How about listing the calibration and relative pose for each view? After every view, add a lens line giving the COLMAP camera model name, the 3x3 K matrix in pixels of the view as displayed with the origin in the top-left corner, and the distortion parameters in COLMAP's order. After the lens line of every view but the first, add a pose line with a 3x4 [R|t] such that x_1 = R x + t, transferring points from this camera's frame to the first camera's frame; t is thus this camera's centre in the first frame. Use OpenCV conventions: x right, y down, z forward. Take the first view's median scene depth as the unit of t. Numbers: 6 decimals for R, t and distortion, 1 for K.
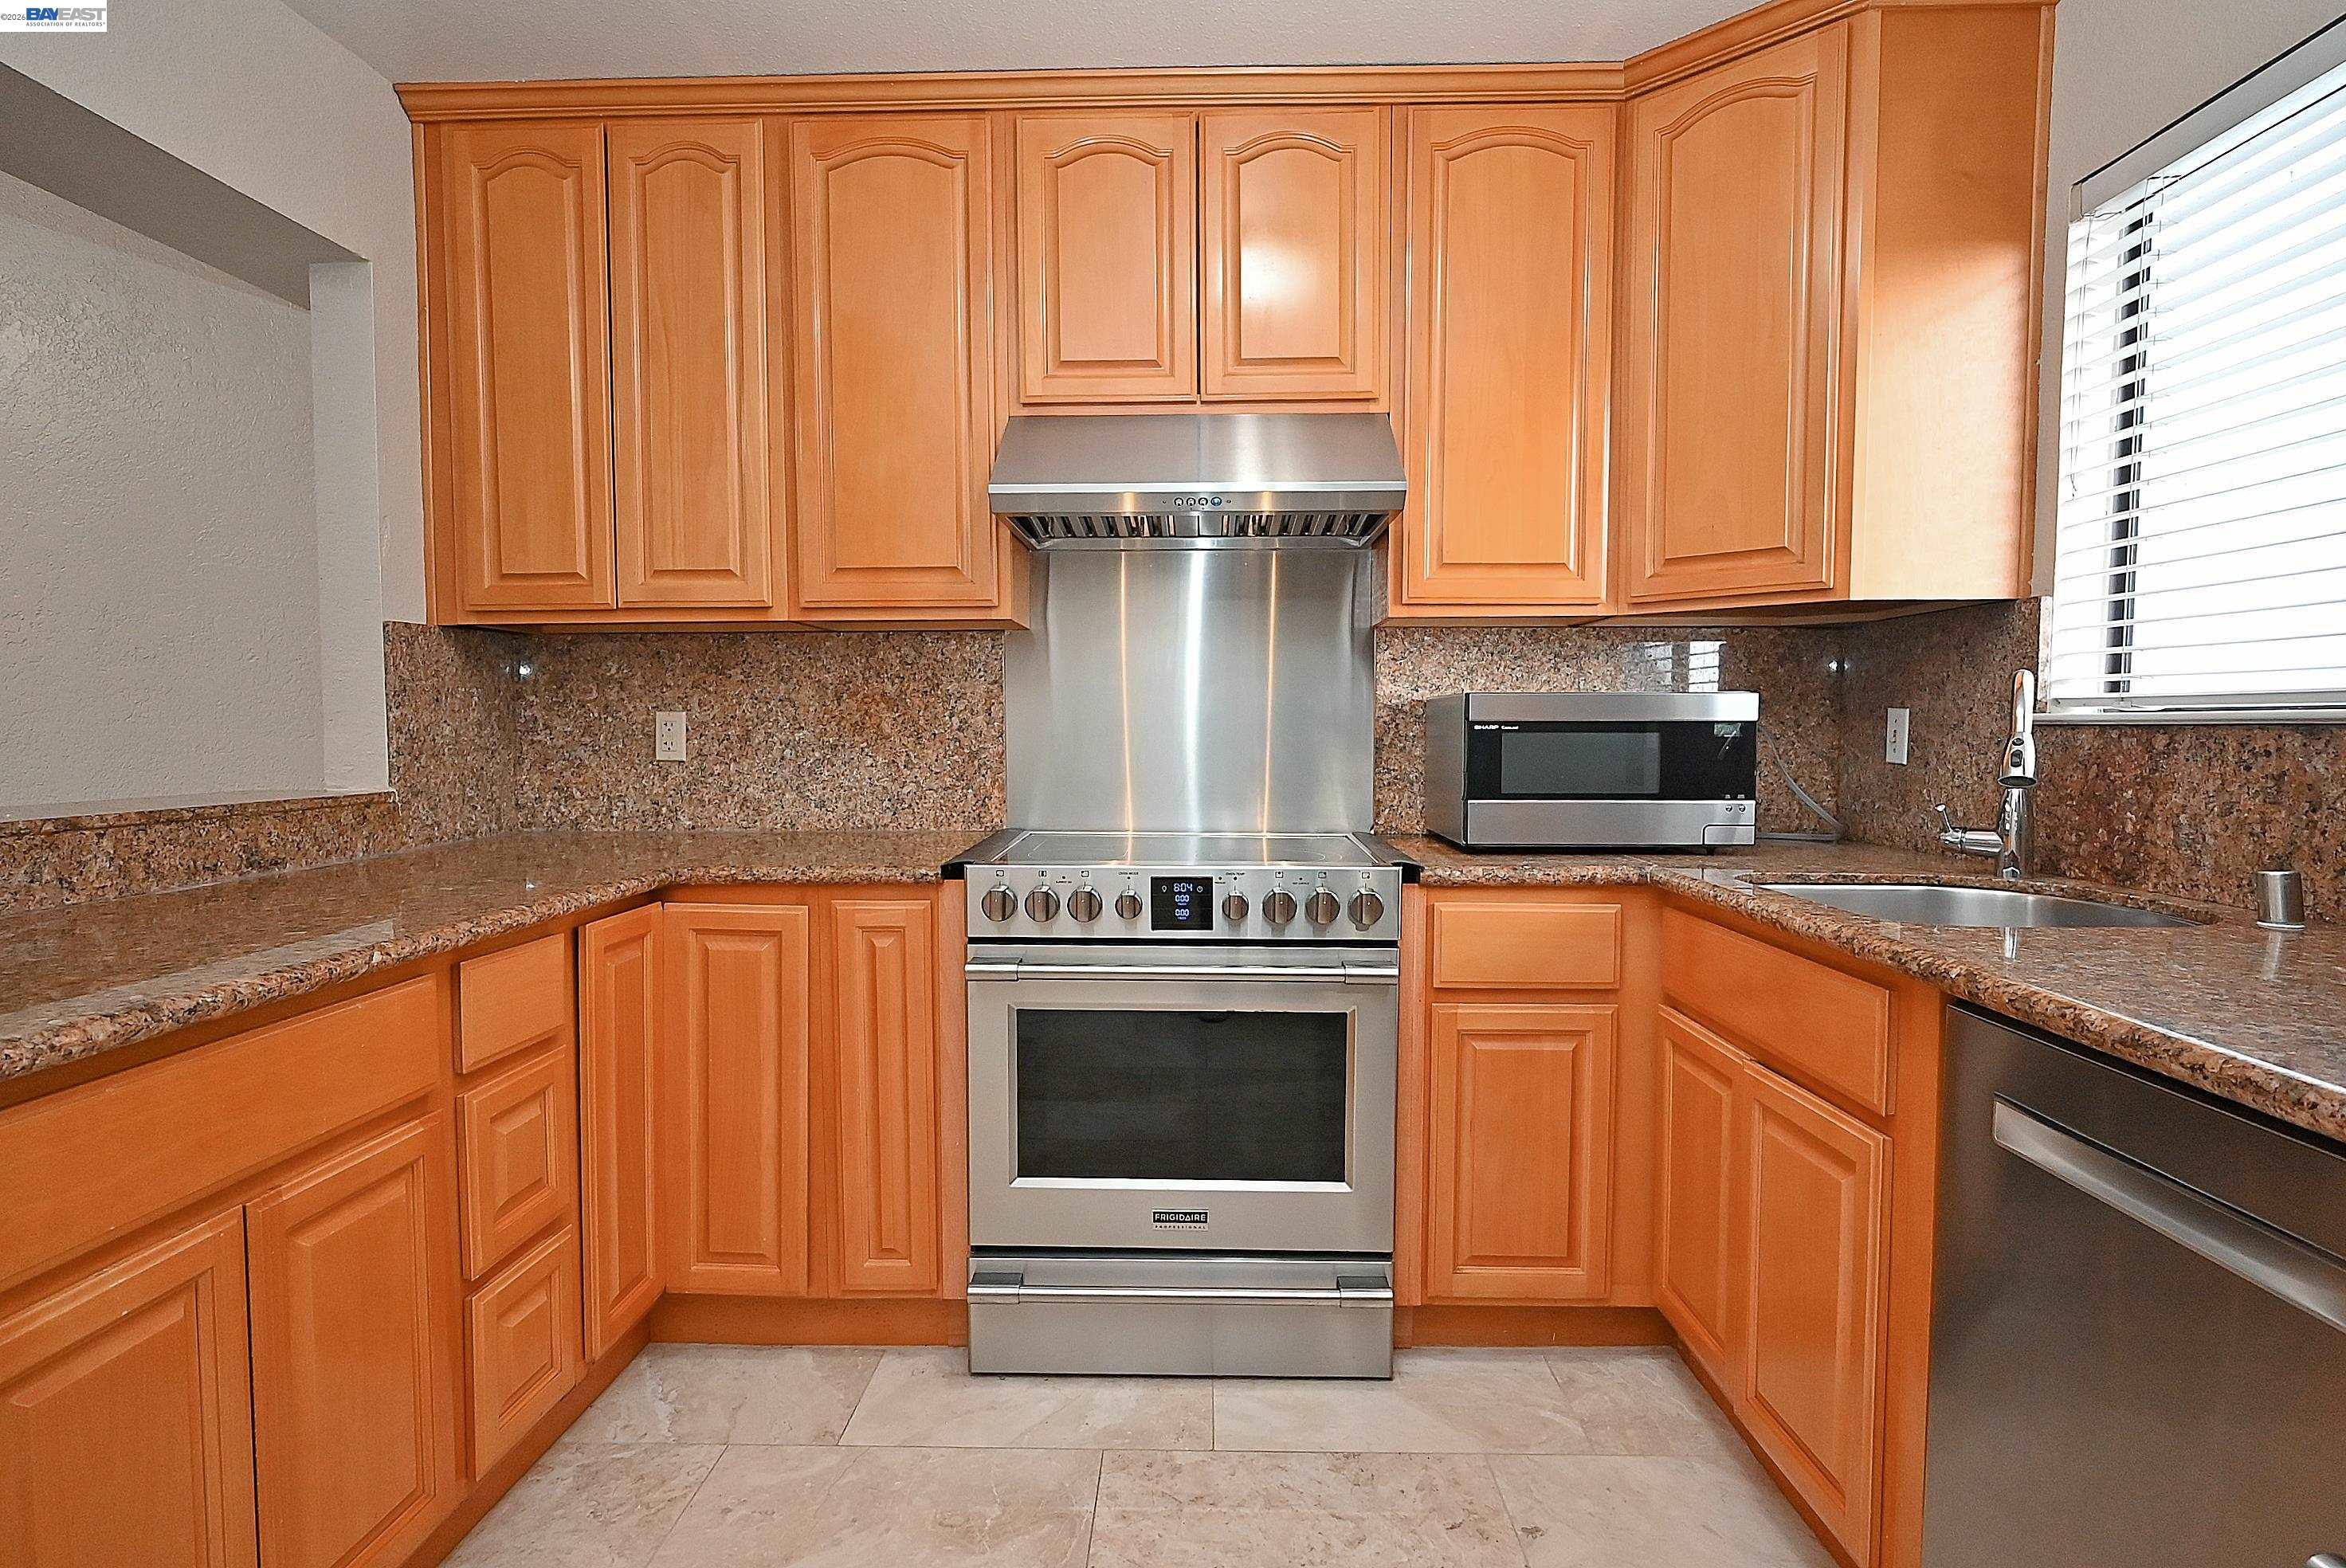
lens RADIAL K [[1215.4, 0, 1168.6], [0, 1215.4, 786.7], [0, 0, 1]] dist [-0.004941, 0.001896]
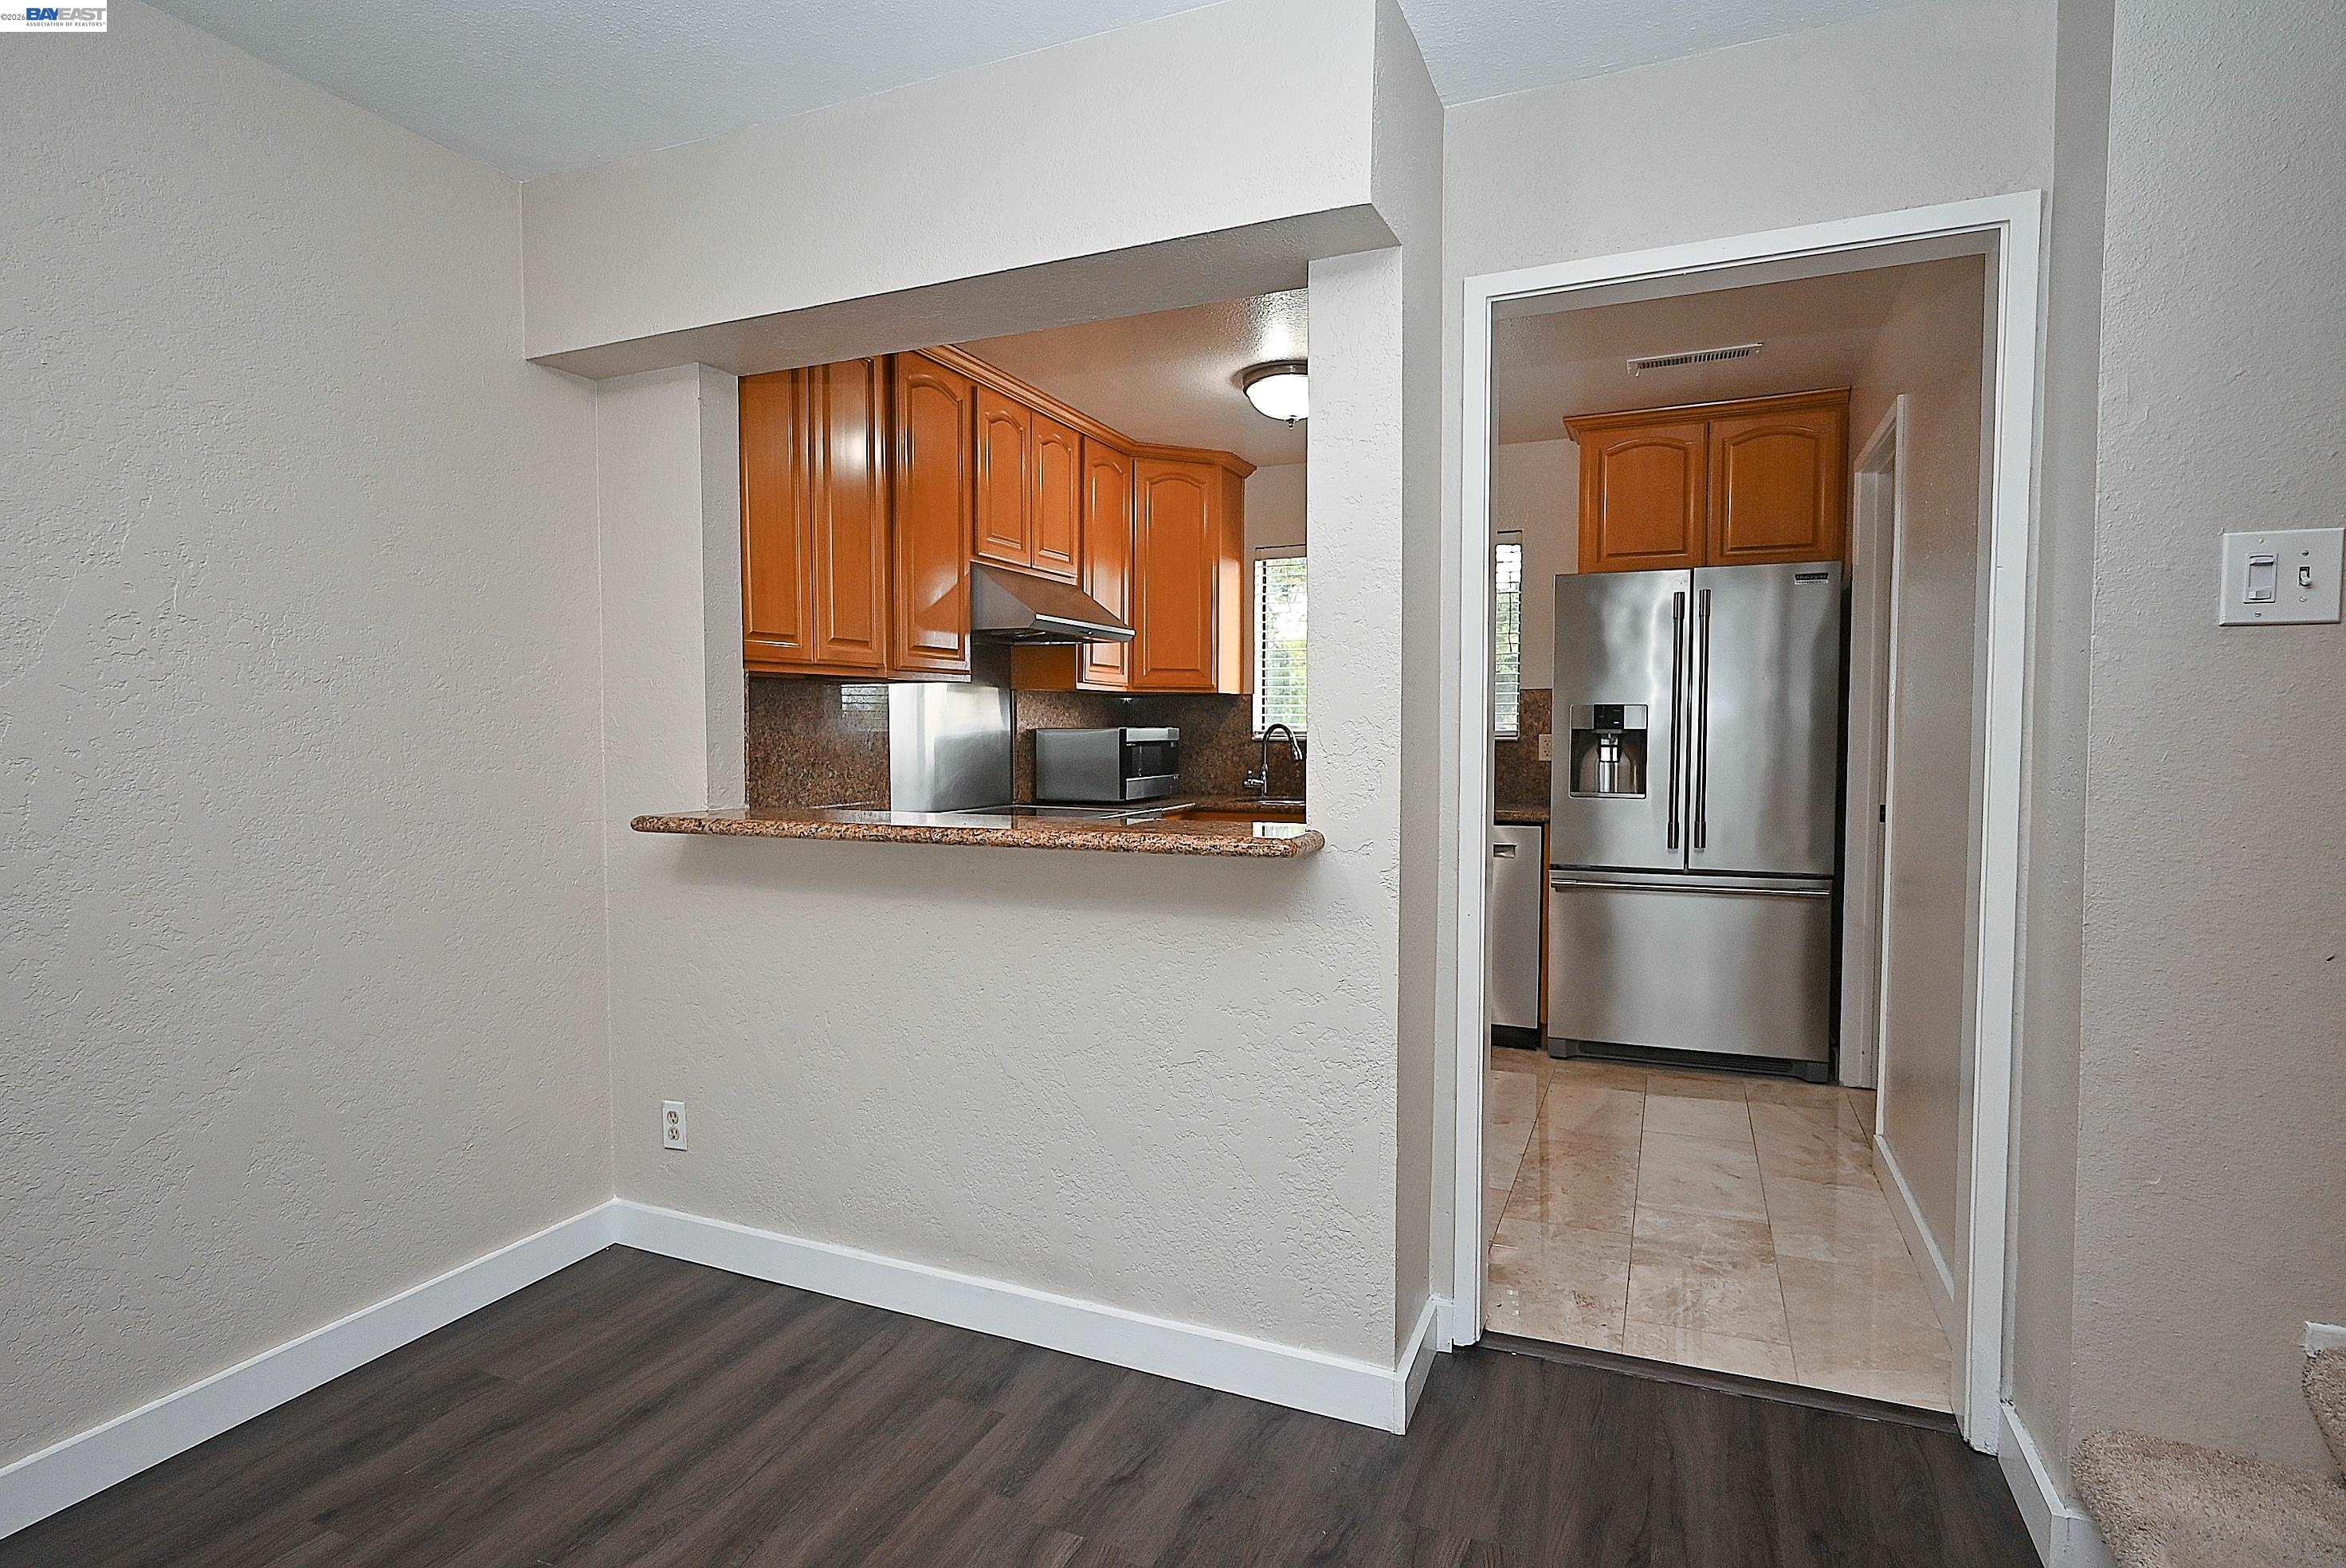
lens RADIAL K [[1182.0, 0, 1180.6], [0, 1182.0, 784.7], [0, 0, 1]] dist [-0.002306, 0.002155]
pose [[0.364336, -0.044730, 0.930193, -1.746138], [0.048412, 0.998405, 0.029049, -0.036365], [-0.930008, 0.034449, 0.365920, 0.172487]]
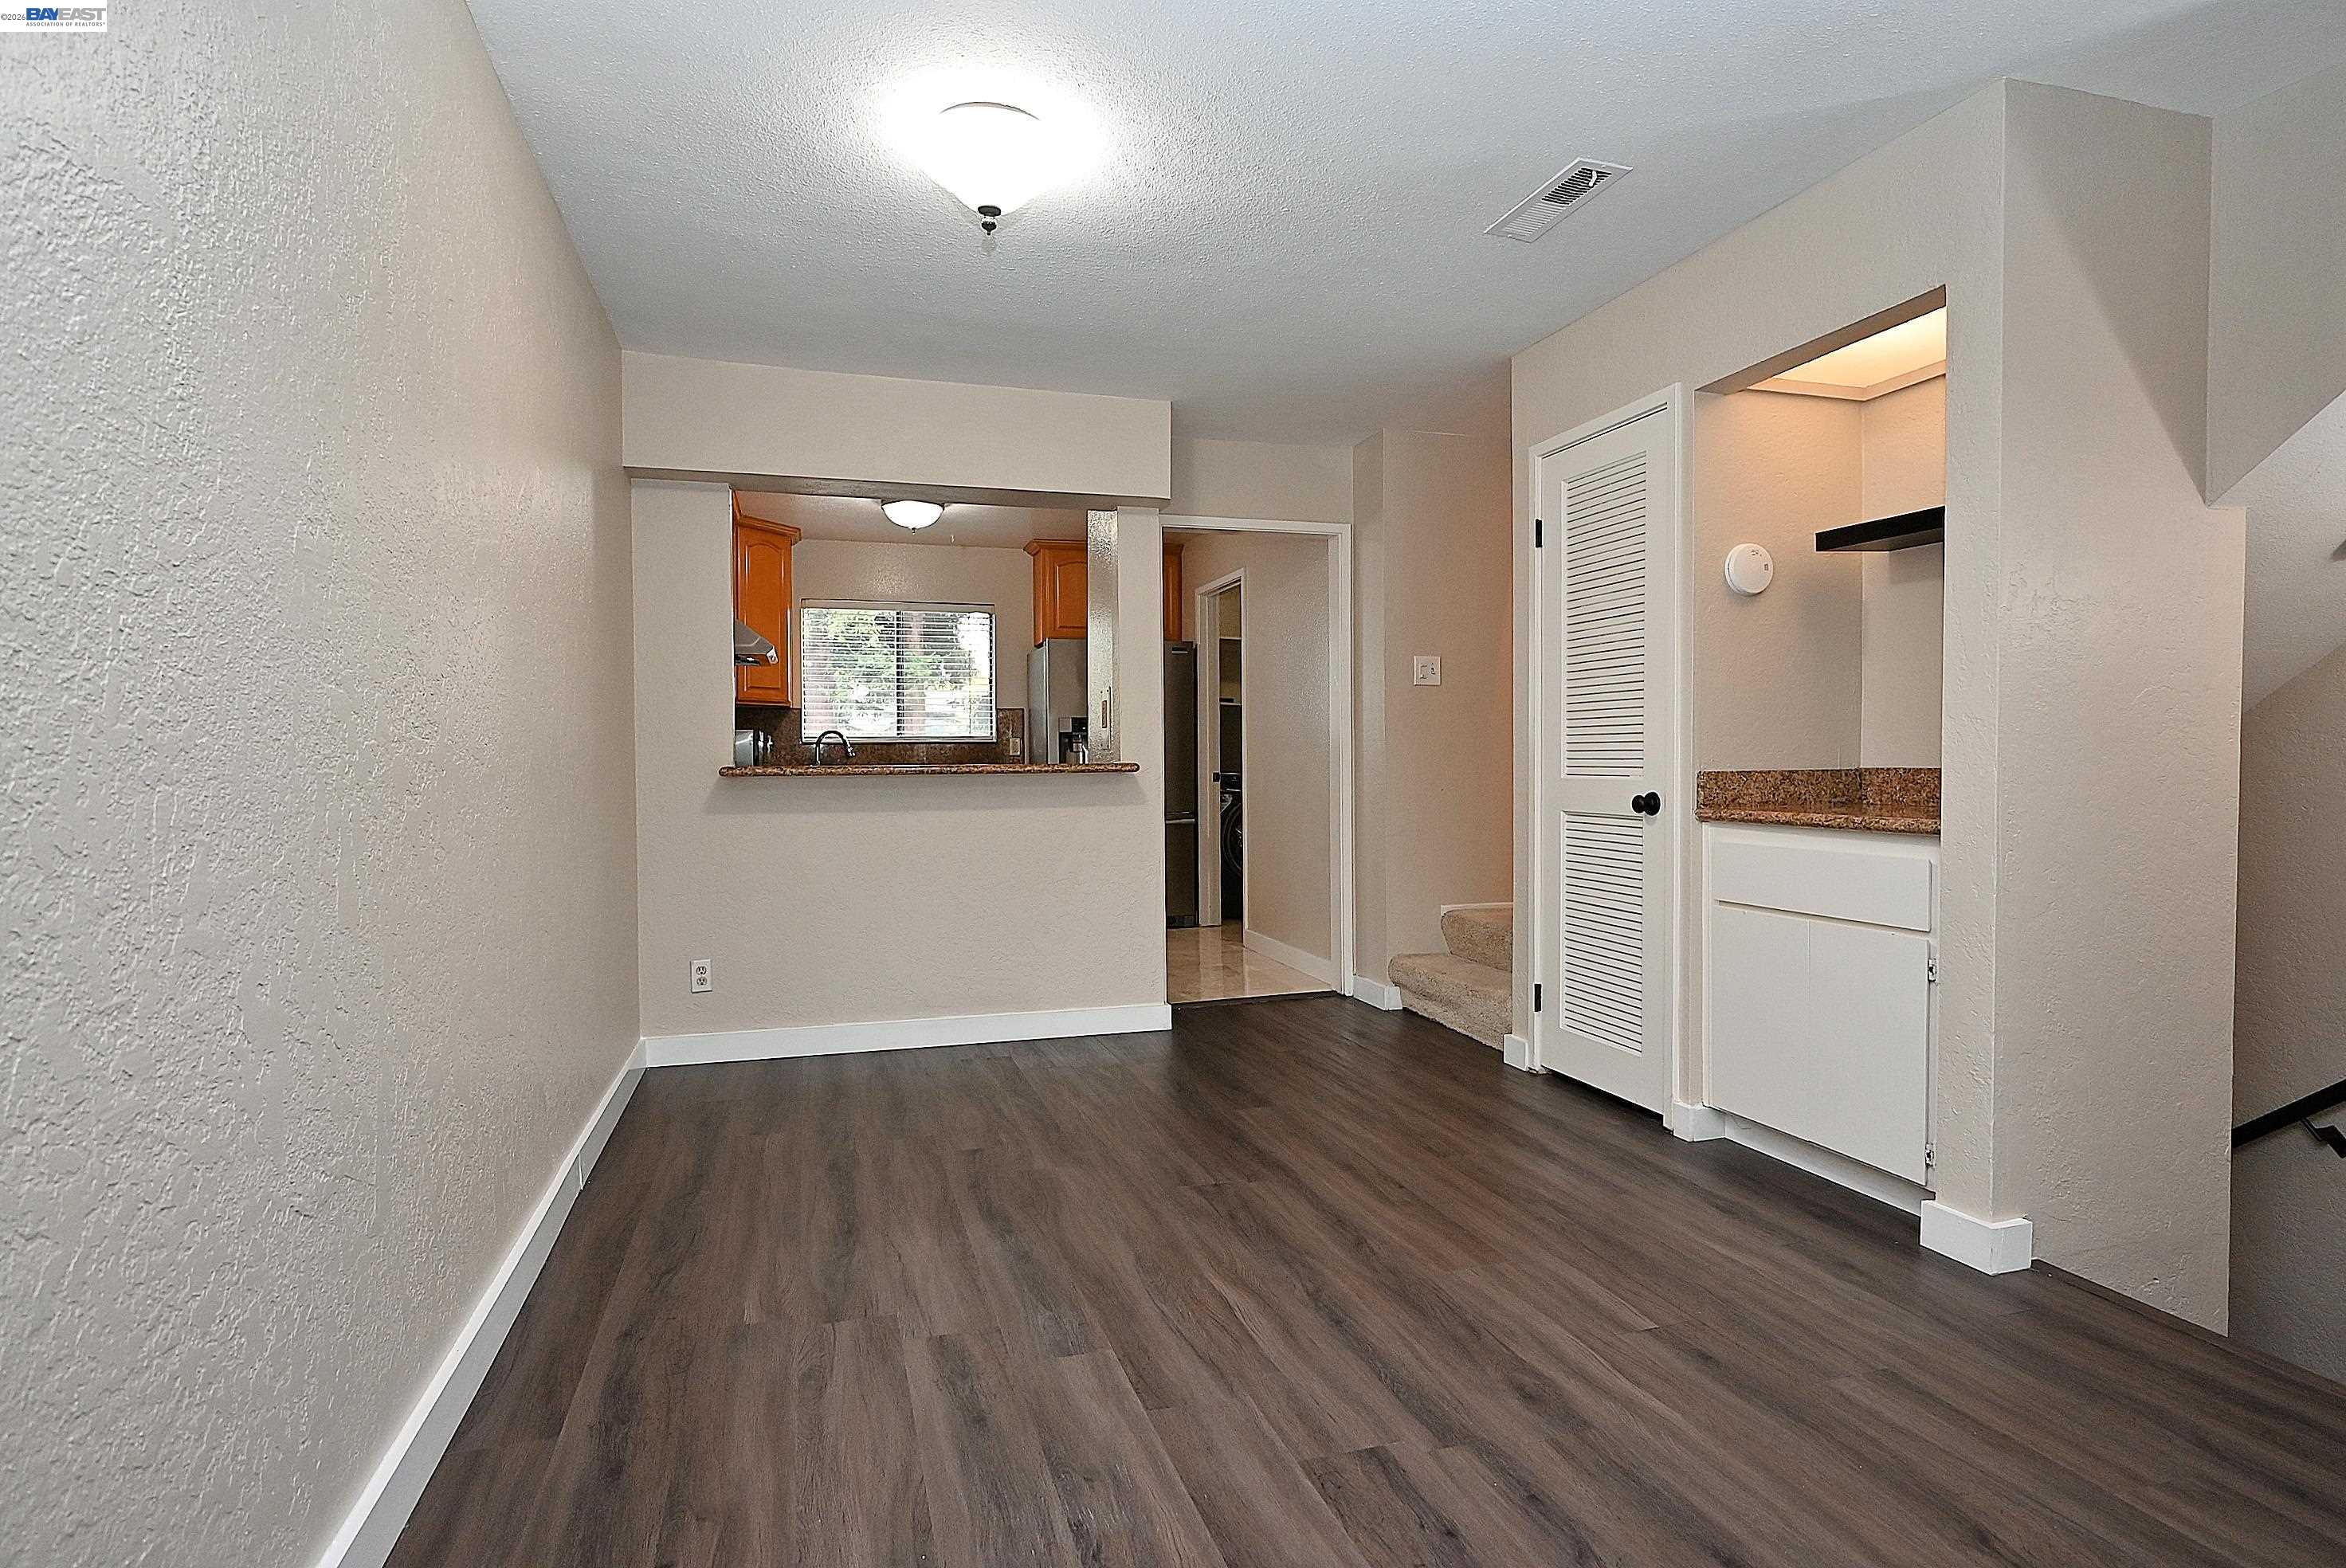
lens RADIAL K [[1182.0, 0, 1180.6], [0, 1182.0, 784.7], [0, 0, 1]] dist [-0.002306, 0.002155]
pose [[-0.329180, -0.016372, 0.944125, -2.866494], [0.053684, 0.997908, 0.036022, 0.002182], [-0.942740, 0.062542, -0.327612, 1.047629]]
